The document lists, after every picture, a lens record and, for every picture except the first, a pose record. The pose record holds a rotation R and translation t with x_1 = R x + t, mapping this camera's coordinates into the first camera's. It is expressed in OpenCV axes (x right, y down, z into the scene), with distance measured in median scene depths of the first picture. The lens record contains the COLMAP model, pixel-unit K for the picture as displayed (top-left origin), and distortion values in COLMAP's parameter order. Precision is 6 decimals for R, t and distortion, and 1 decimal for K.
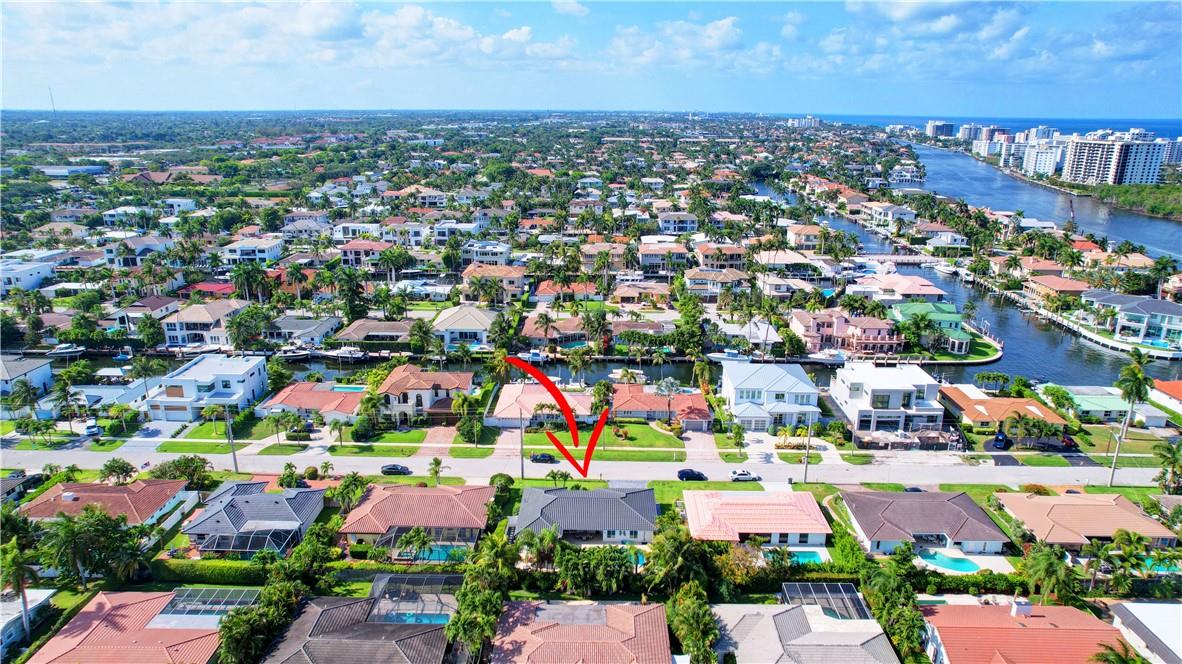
lens RADIAL K [[754.3, 0, 591.0], [0, 754.3, 332.0], [0, 0, 1]] dist [-0.085537, 0.079835]
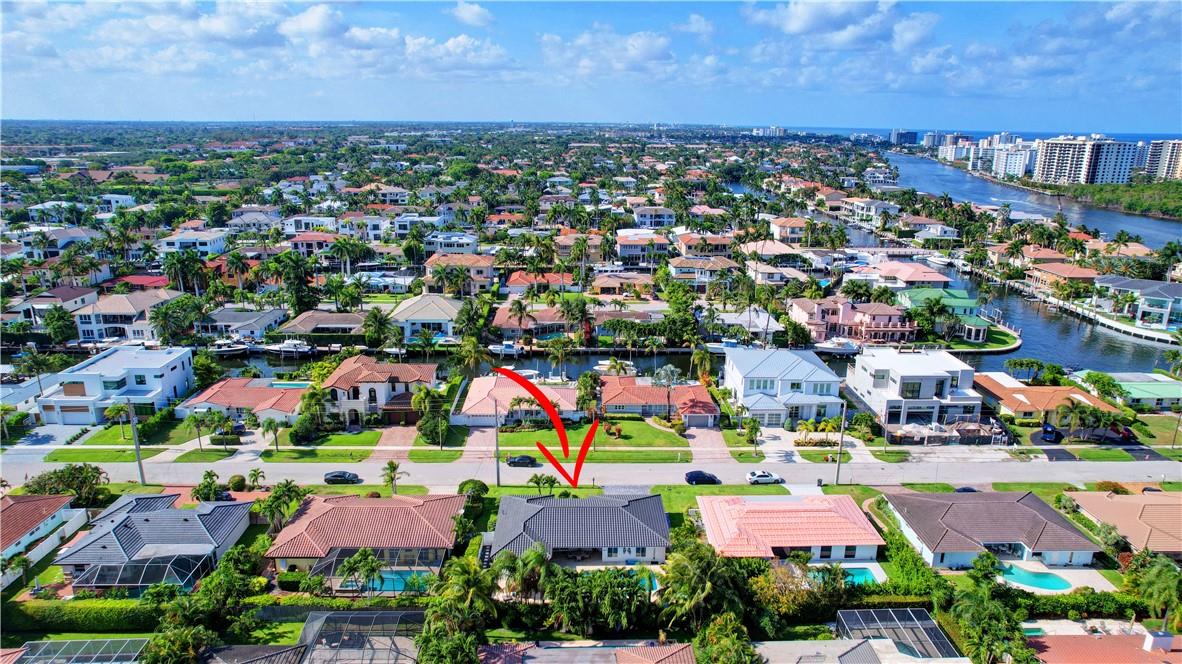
lens RADIAL K [[754.3, 0, 591.0], [0, 754.3, 332.0], [0, 0, 1]] dist [-0.085537, 0.079835]
pose [[0.998931, -0.008851, 0.045368, -0.020281], [0.009600, 0.999821, -0.016310, 0.032930], [-0.045215, 0.016728, 0.998837, 0.137147]]
